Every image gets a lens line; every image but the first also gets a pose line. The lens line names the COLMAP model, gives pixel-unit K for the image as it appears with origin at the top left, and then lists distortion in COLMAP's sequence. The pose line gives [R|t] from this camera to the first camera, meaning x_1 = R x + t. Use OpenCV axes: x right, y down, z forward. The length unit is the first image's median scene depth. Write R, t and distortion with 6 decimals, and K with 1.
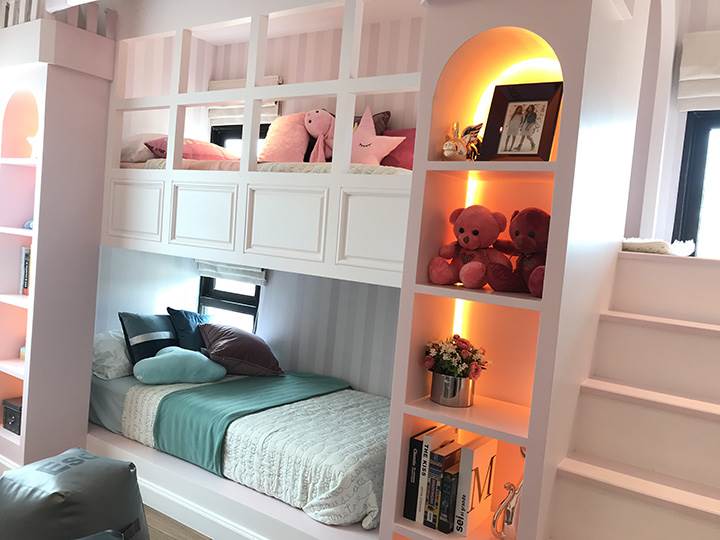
lens RADIAL K [[596.8, 0, 358.2], [0, 596.8, 264.3], [0, 0, 1]] dist [0.010933, -0.001411]
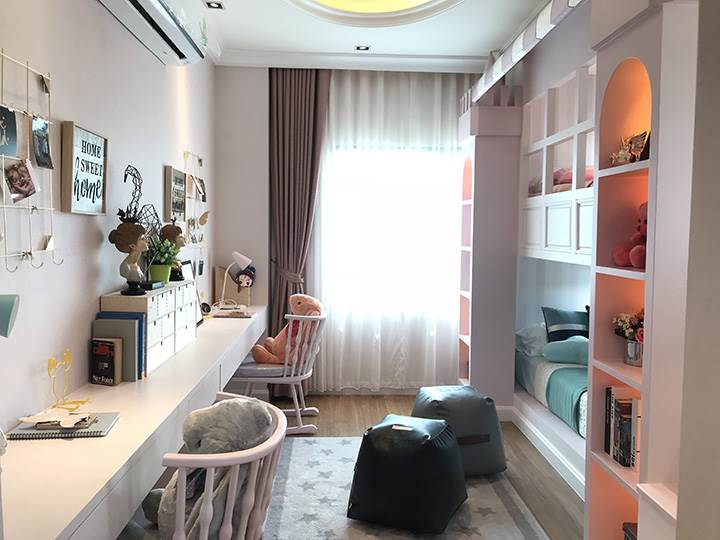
lens RADIAL K [[596.8, 0, 358.2], [0, 596.8, 264.3], [0, 0, 1]] dist [0.010933, -0.001411]
pose [[0.585143, -0.034751, -0.810185, 0.495339], [0.000542, 0.999098, -0.042463, 0.049862], [0.810930, 0.024408, 0.584634, -0.105028]]
